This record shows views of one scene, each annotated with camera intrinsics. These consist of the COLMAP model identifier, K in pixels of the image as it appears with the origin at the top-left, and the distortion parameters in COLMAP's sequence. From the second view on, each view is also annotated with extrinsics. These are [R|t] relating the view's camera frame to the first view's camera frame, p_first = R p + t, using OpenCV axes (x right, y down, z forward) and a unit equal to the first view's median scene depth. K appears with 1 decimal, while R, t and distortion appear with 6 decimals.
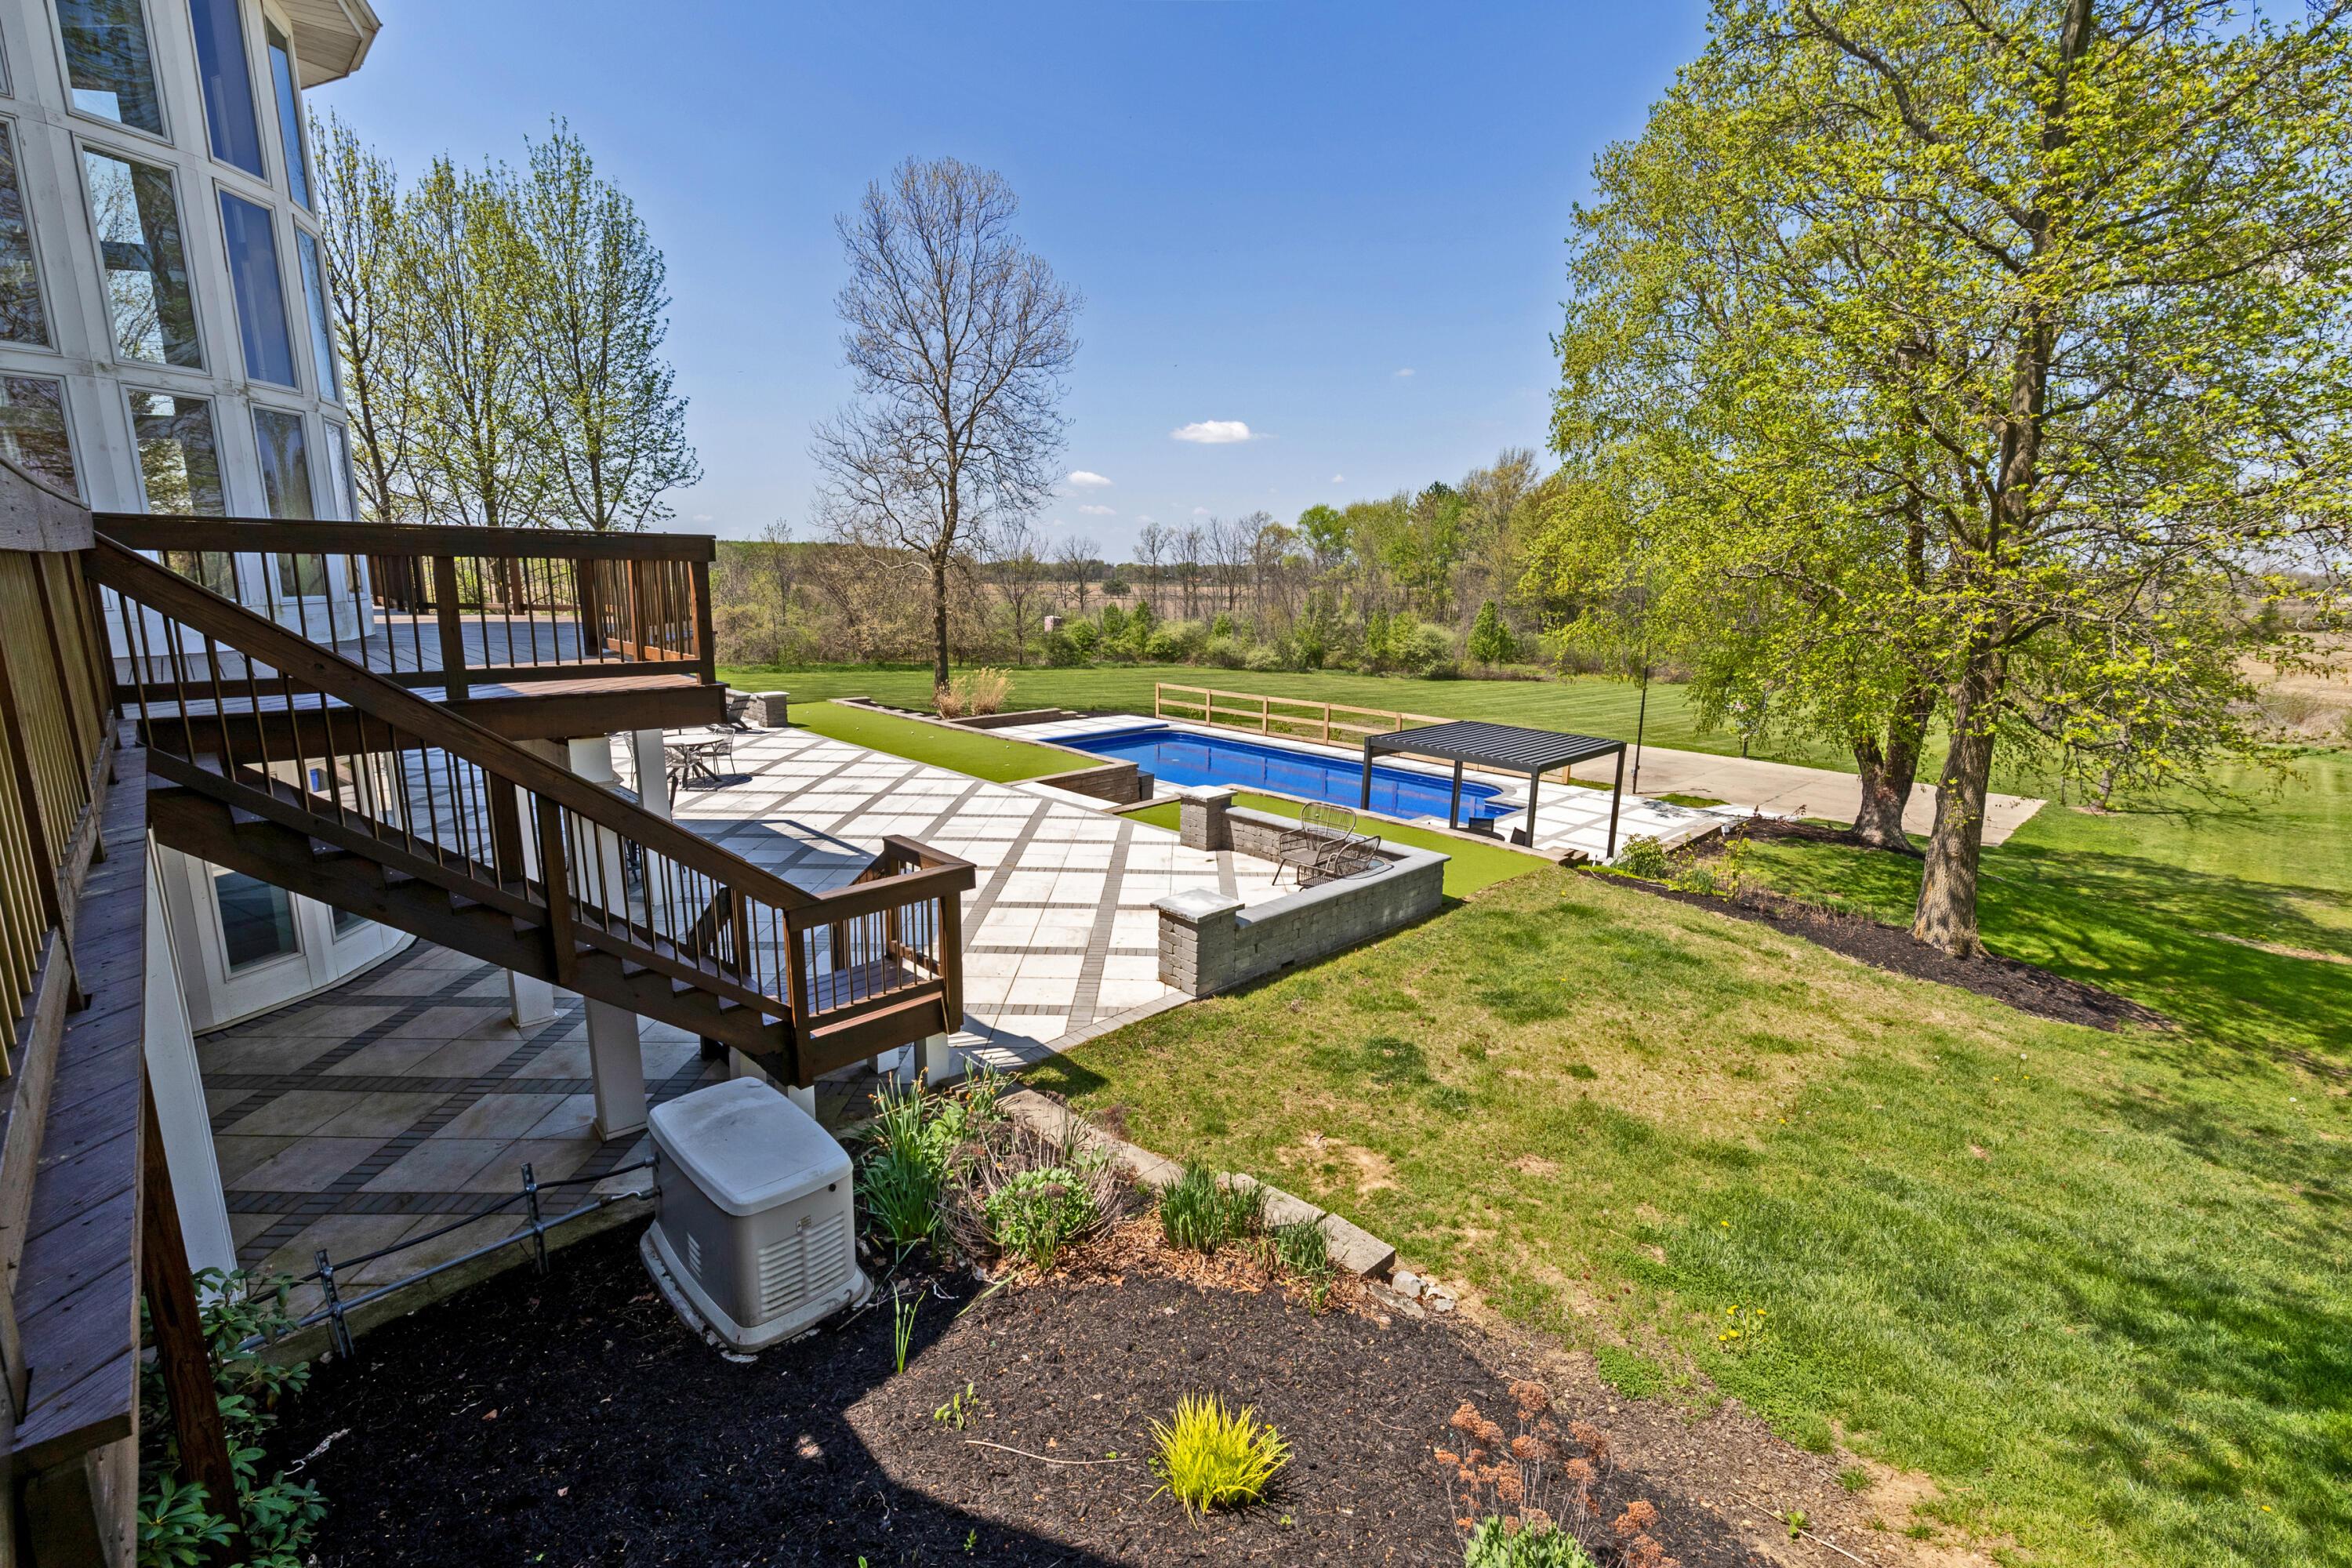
lens RADIAL K [[1023.0, 0, 1188.1], [0, 1023.0, 753.4], [0, 0, 1]] dist [0.005202, -0.000224]
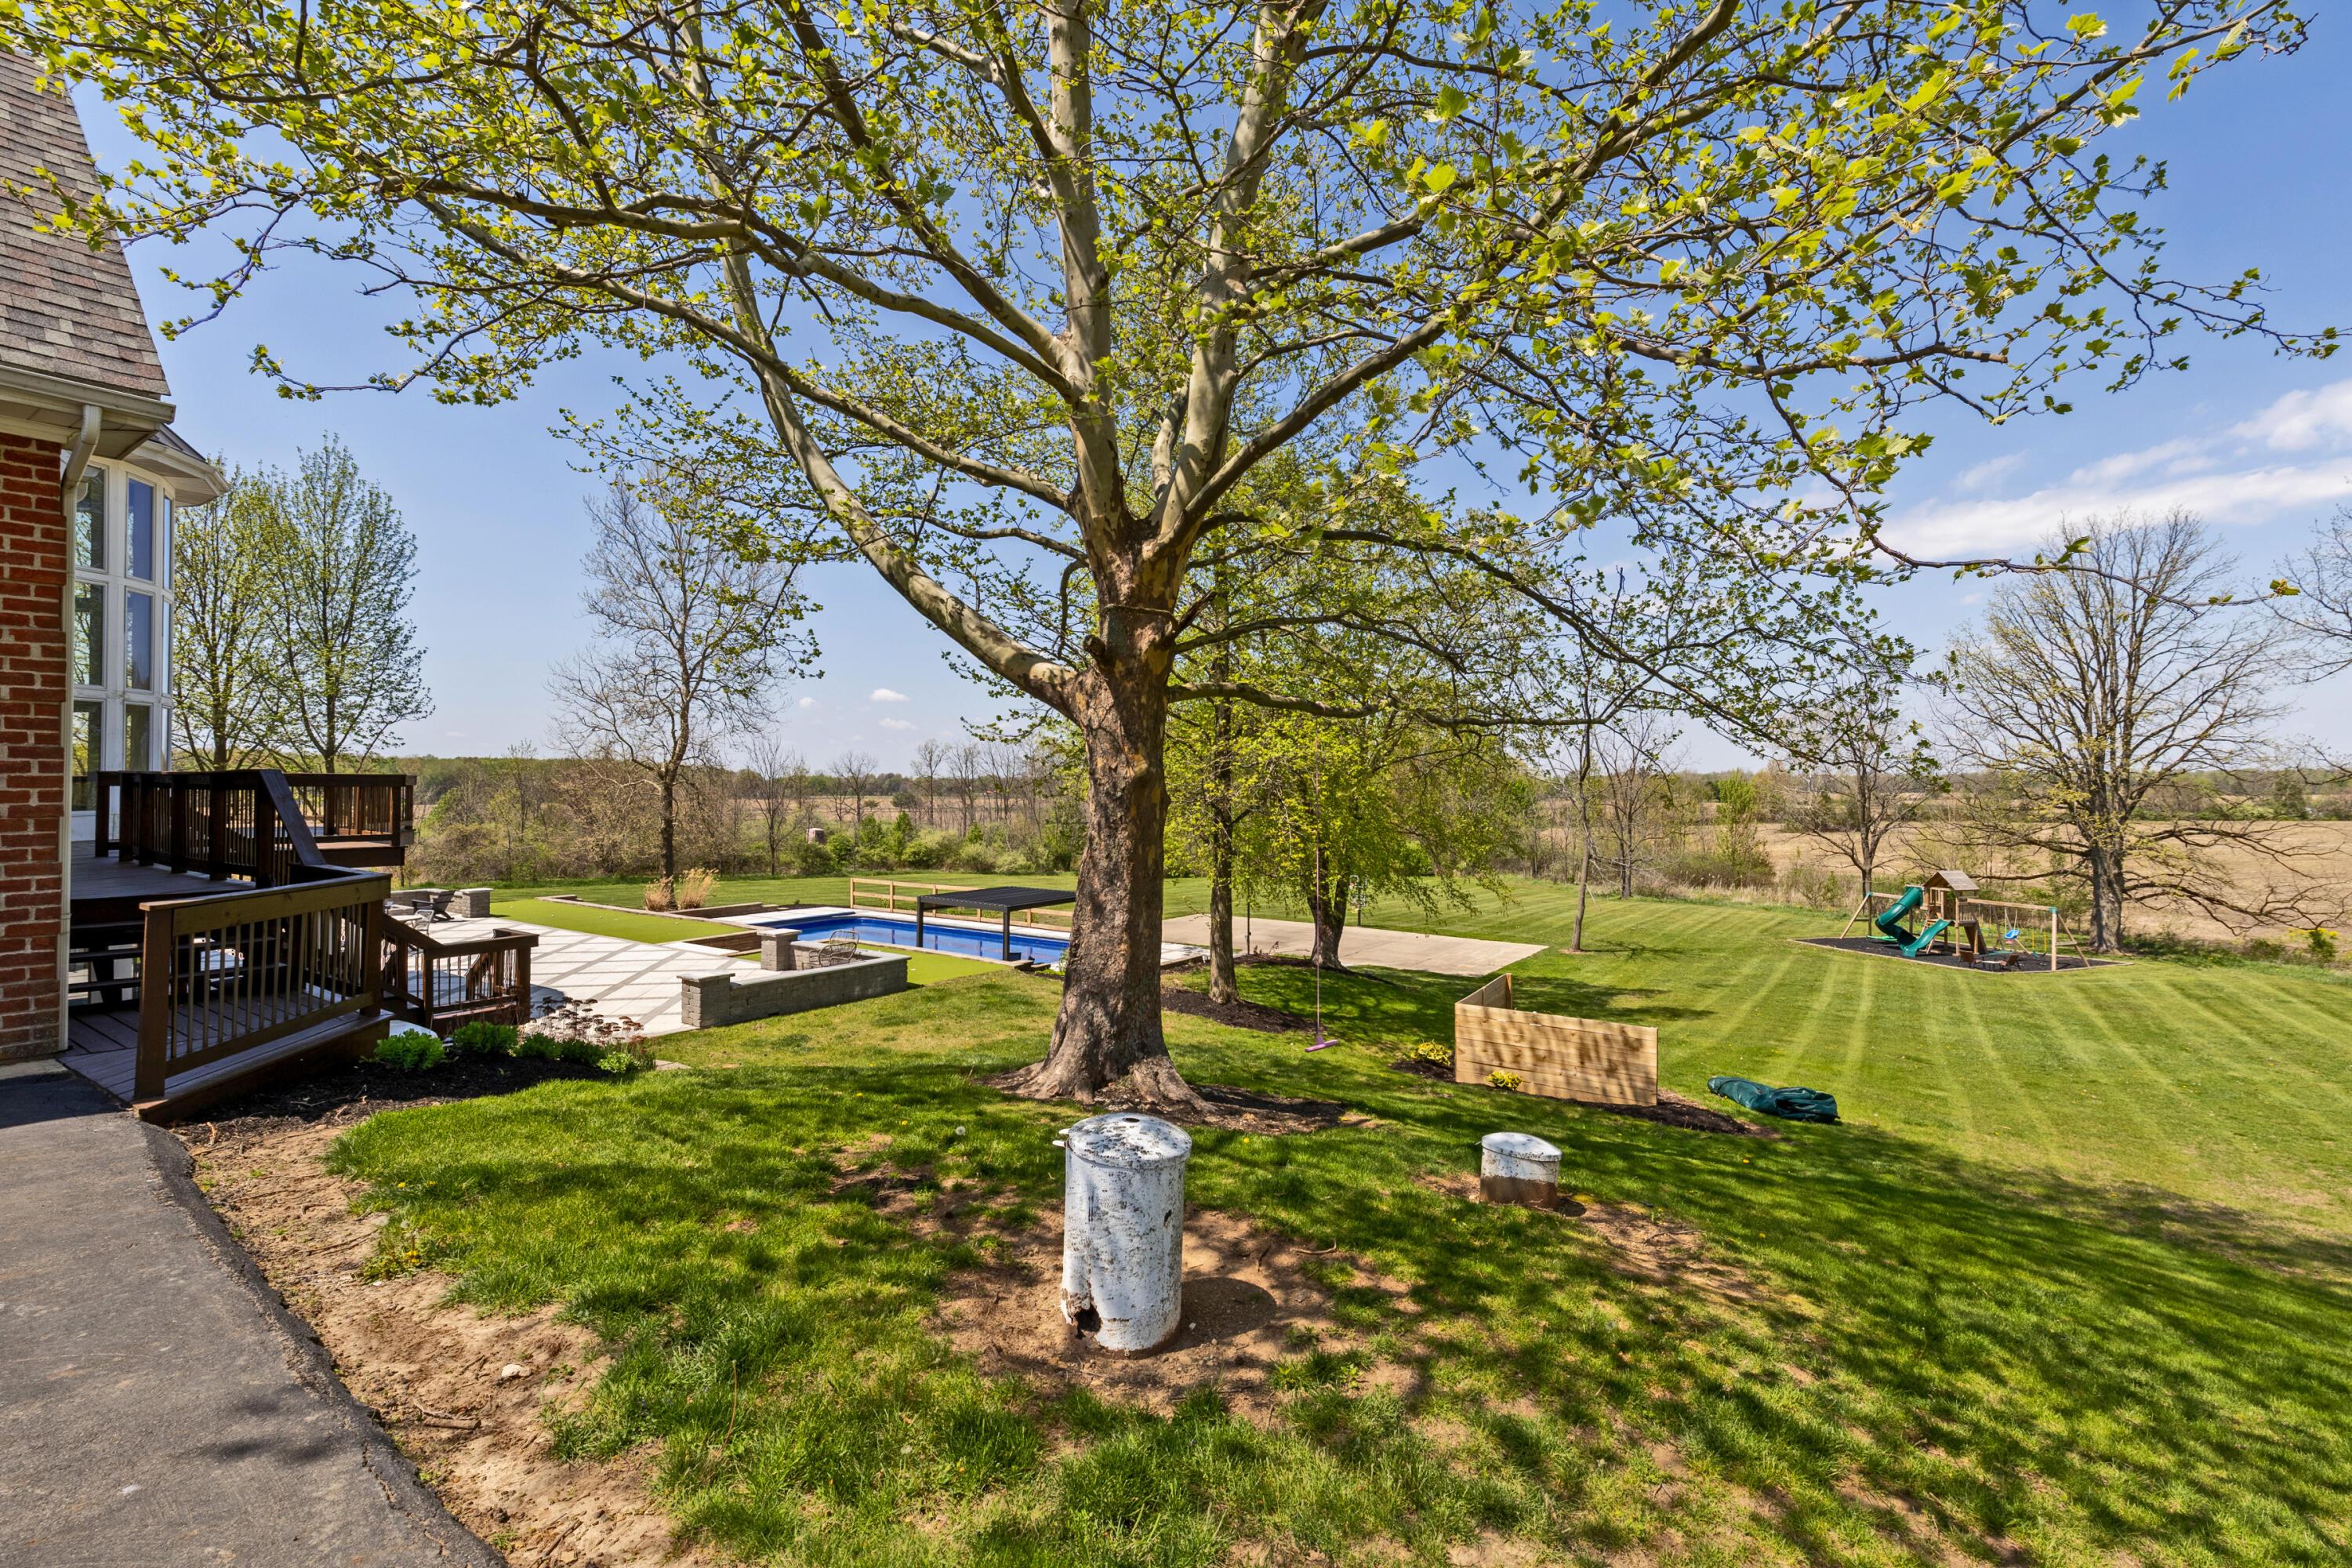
lens RADIAL K [[1023.0, 0, 1190.4], [0, 1023.0, 754.7], [0, 0, 1]] dist [0.005202, -0.000224]
pose [[0.981425, -0.008206, 0.191670, 0.107674], [0.046653, 0.979301, -0.196957, 0.035788], [-0.186086, 0.202241, 0.961494, -0.201198]]
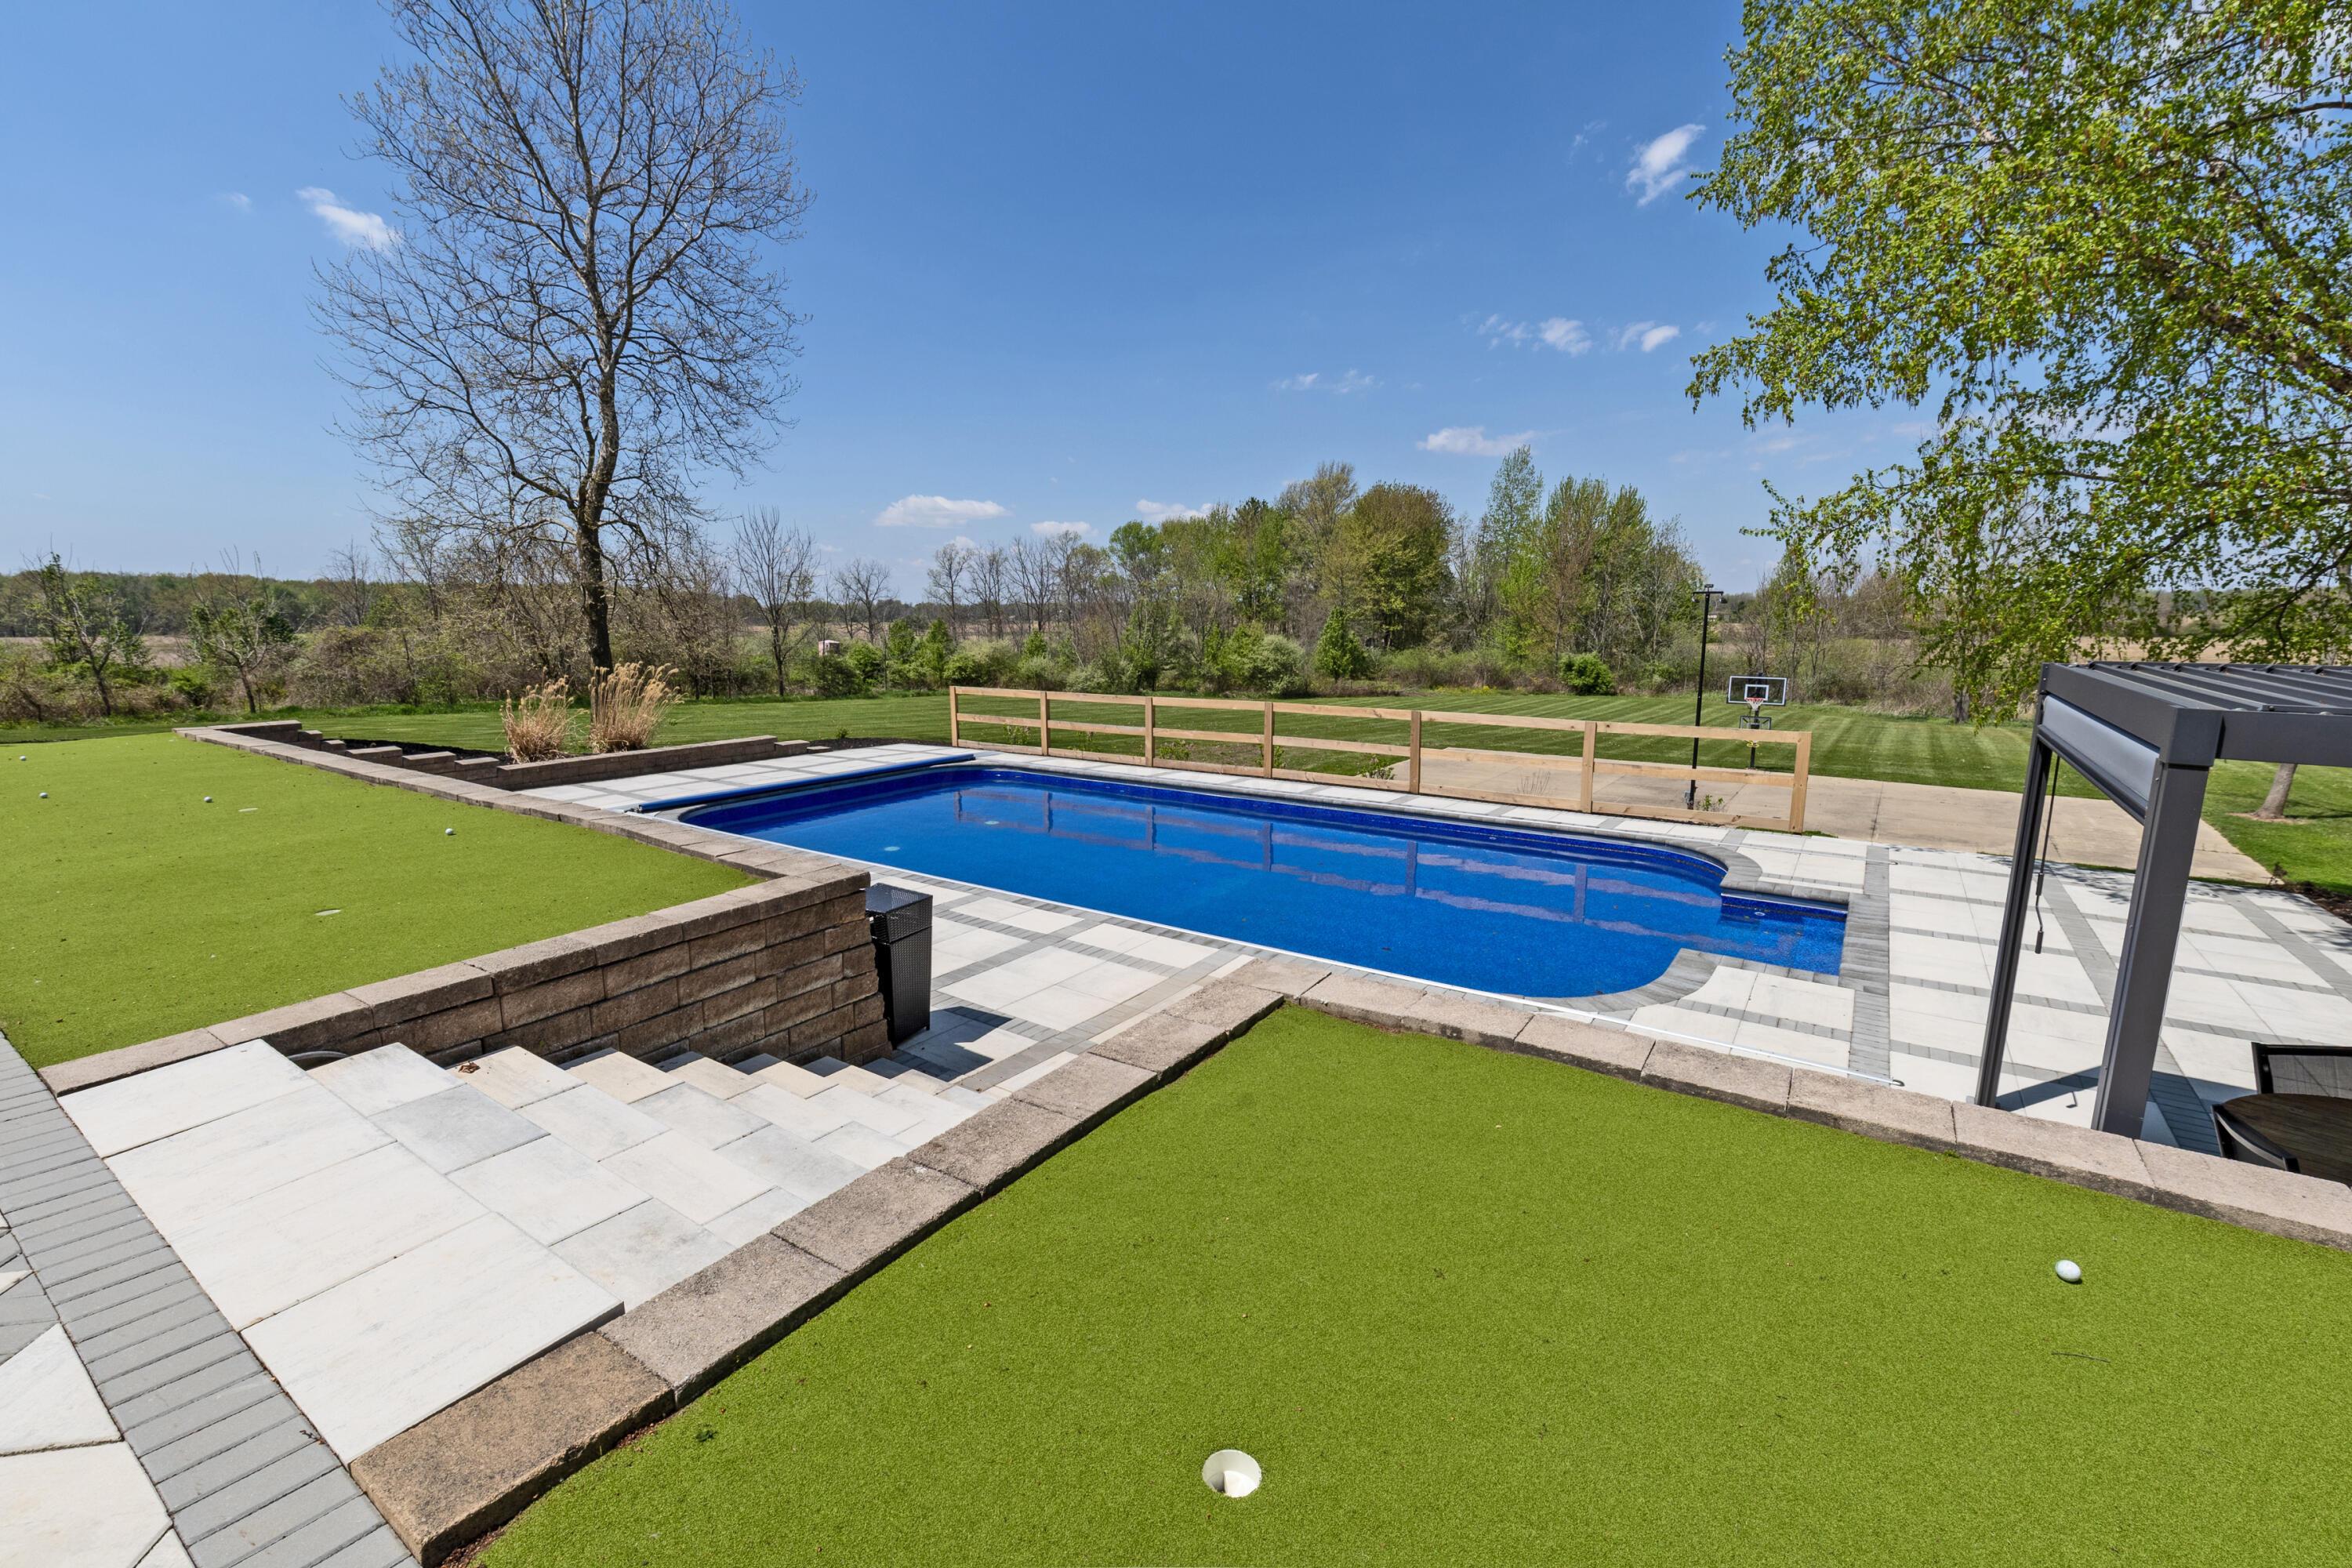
lens RADIAL K [[1023.0, 0, 1194.5], [0, 1023.0, 753.3], [0, 0, 1]] dist [0.005202, -0.000224]
pose [[0.980876, -0.043890, 0.189619, -0.005062], [0.050663, 0.998234, -0.031015, -0.004738], [-0.187922, 0.040029, 0.981368, 0.328605]]
